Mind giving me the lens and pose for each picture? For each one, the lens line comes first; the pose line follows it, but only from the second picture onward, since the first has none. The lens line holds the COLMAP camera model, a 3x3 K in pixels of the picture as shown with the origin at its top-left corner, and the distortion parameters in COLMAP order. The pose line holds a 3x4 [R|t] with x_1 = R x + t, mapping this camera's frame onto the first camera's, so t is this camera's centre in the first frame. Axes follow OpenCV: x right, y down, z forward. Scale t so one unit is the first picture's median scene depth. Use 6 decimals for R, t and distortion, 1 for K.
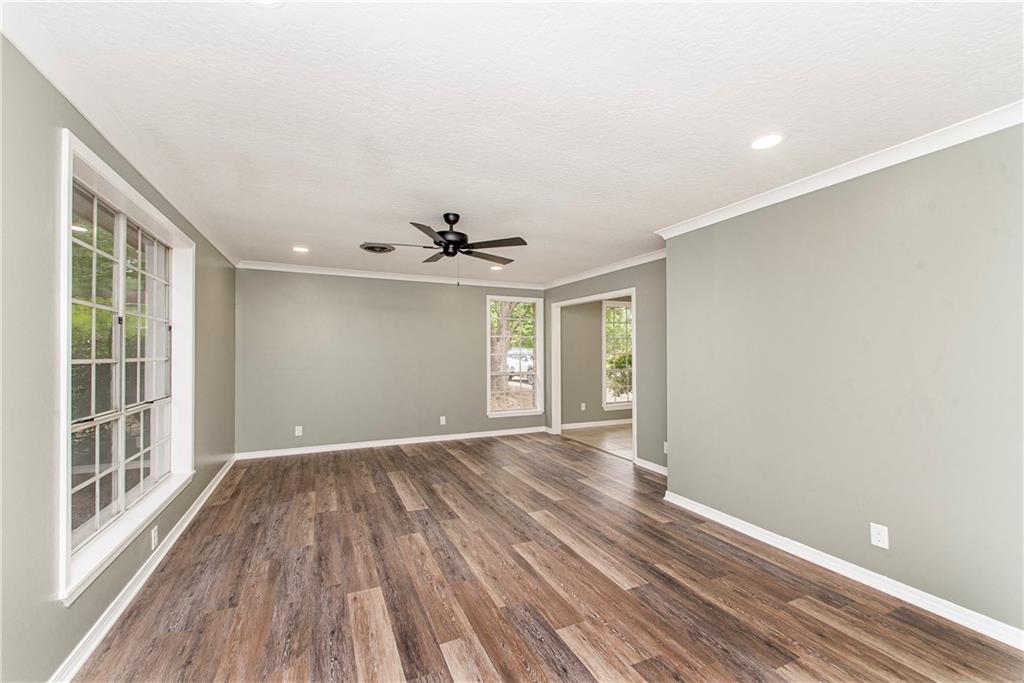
lens RADIAL K [[420.1, 0, 507.3], [0, 420.1, 346.7], [0, 0, 1]] dist [0.012641, -0.002501]
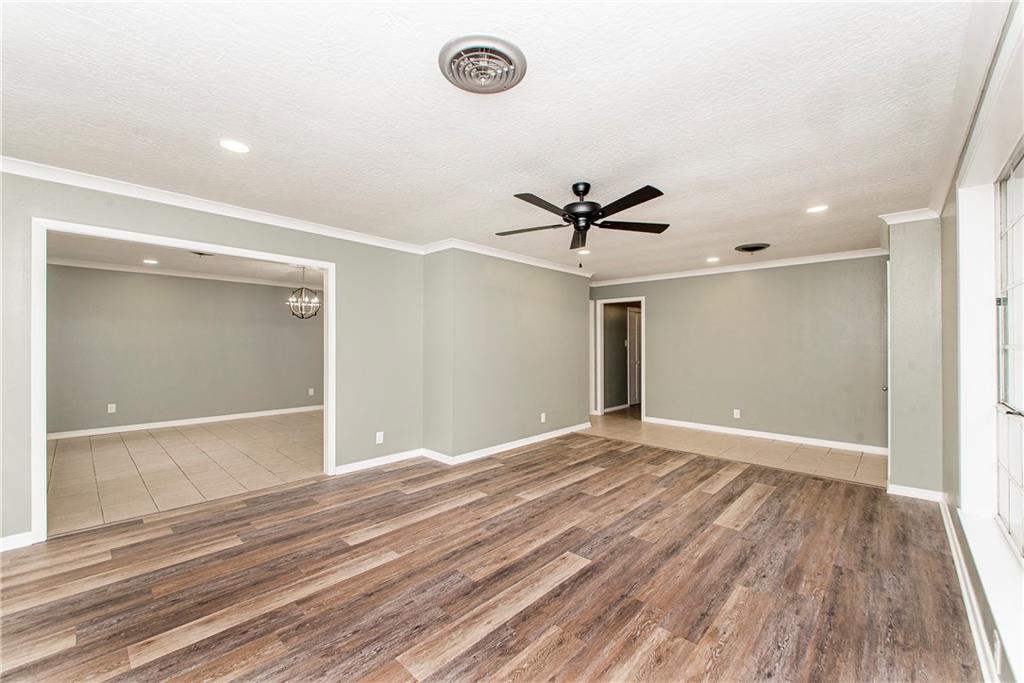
lens RADIAL K [[420.1, 0, 508.6], [0, 420.1, 340.9], [0, 0, 1]] dist [0.012641, -0.002501]
pose [[-0.391510, 0.007430, 0.920144, -0.972693], [-0.012363, 0.999835, -0.013334, 0.029325], [-0.920091, -0.016596, -0.391354, 1.629579]]
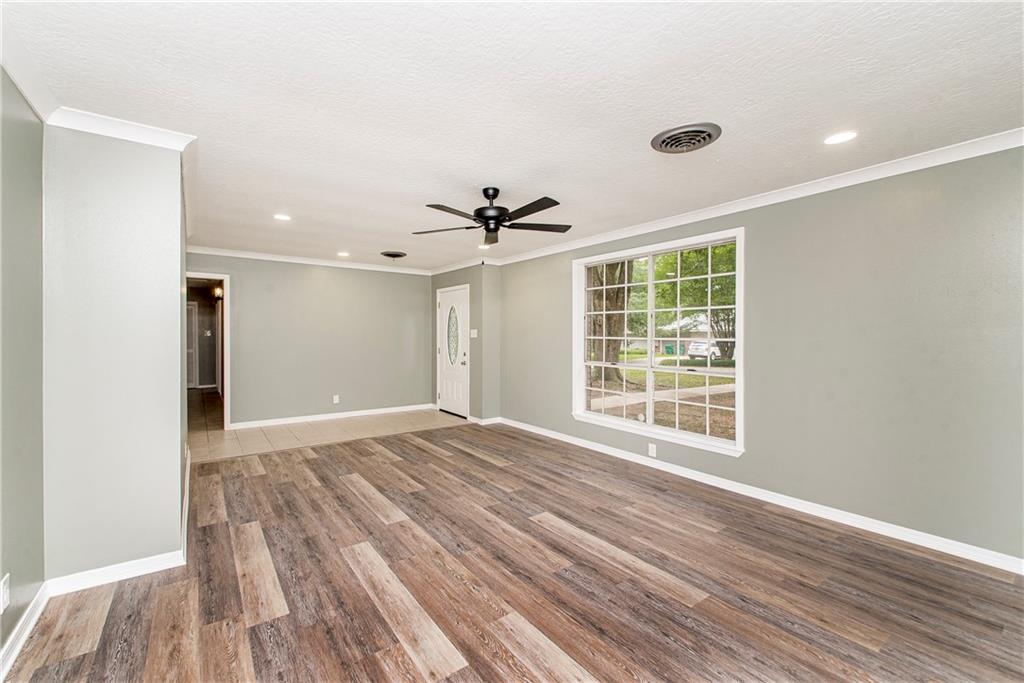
lens RADIAL K [[420.1, 0, 507.7], [0, 420.1, 339.8], [0, 0, 1]] dist [0.012641, -0.002501]
pose [[-0.974466, -0.000593, -0.224536, 0.051743], [-0.000380, 0.999999, -0.000994, 0.030779], [0.224537, -0.000883, -0.974465, 2.126554]]
